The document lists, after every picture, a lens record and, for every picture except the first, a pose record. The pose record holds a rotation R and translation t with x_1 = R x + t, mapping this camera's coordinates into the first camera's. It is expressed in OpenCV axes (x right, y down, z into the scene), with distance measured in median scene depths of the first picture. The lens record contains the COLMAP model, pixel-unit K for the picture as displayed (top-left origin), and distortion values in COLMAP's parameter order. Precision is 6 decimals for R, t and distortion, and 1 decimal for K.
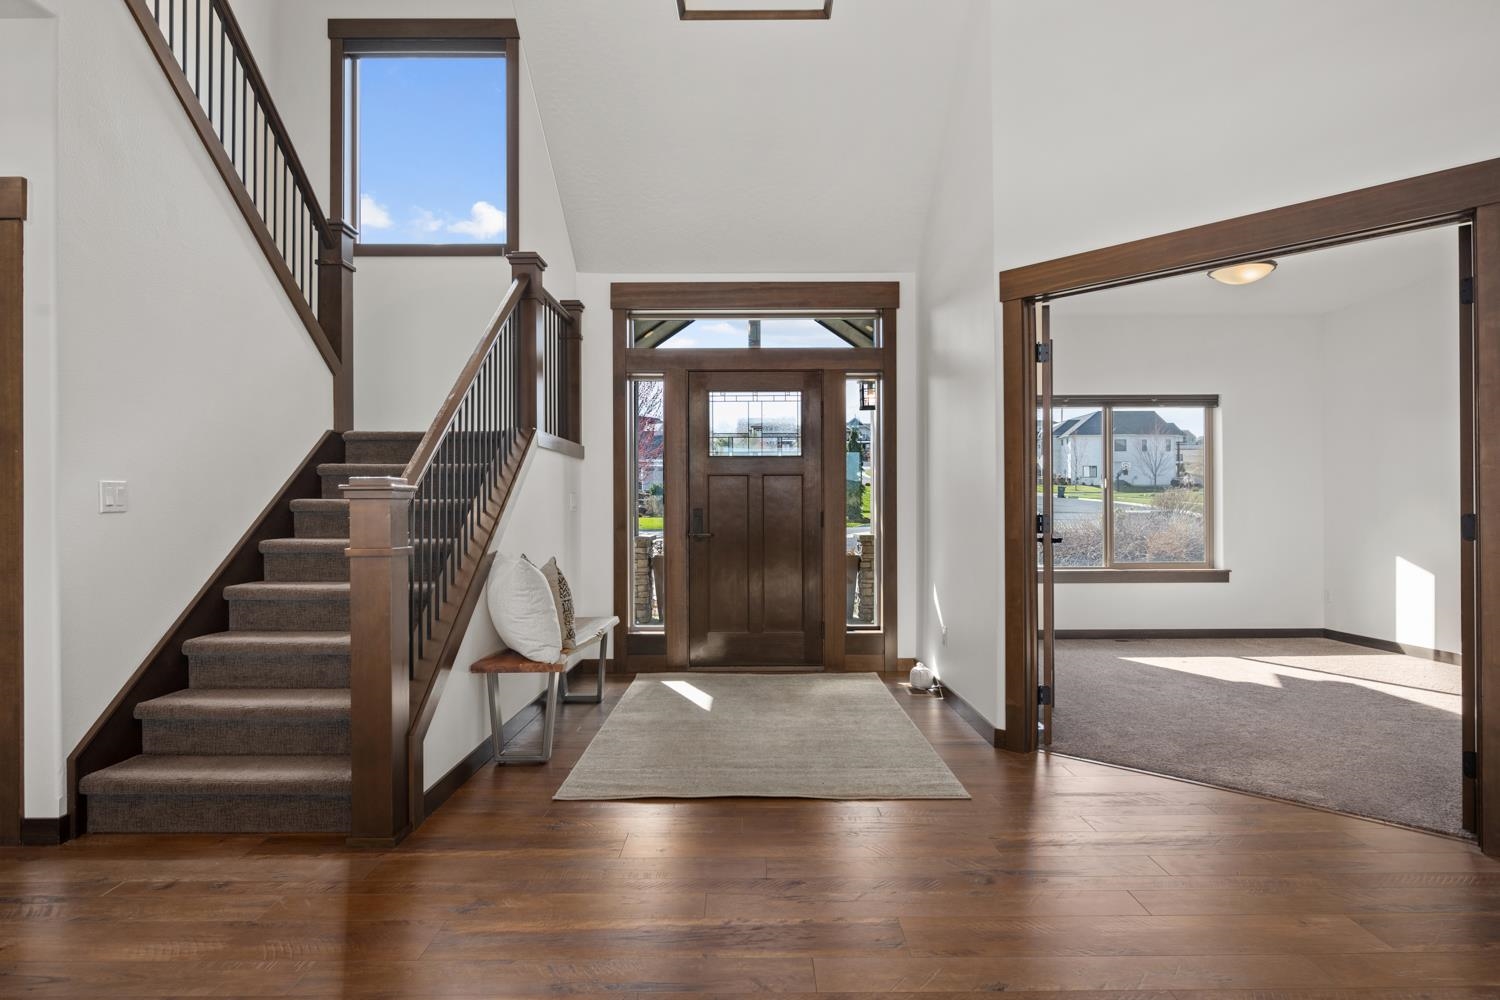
lens RADIAL K [[801.3, 0, 774.1], [0, 801.3, 510.4], [0, 0, 1]] dist [-0.003478, -0.003090]
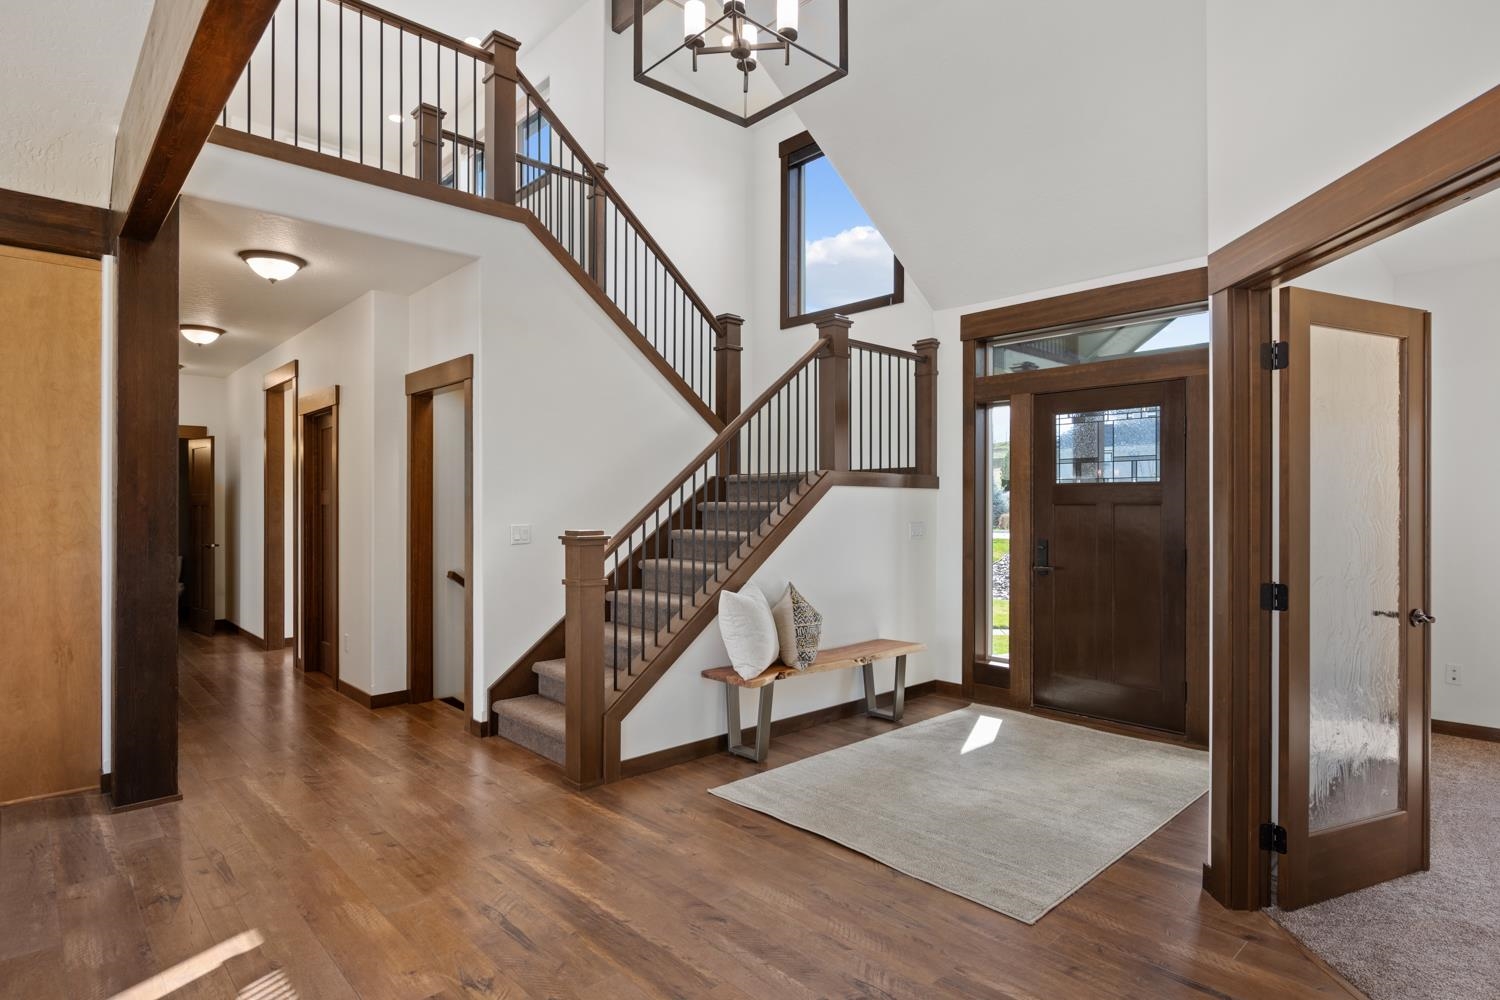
lens RADIAL K [[801.3, 0, 764.7], [0, 801.3, 500.8], [0, 0, 1]] dist [-0.003478, -0.003090]
pose [[0.685140, -0.000027, -0.728411, 0.370135], [-0.006966, 0.999954, -0.006589, -0.040762], [0.728378, 0.009588, 0.685108, 0.123448]]
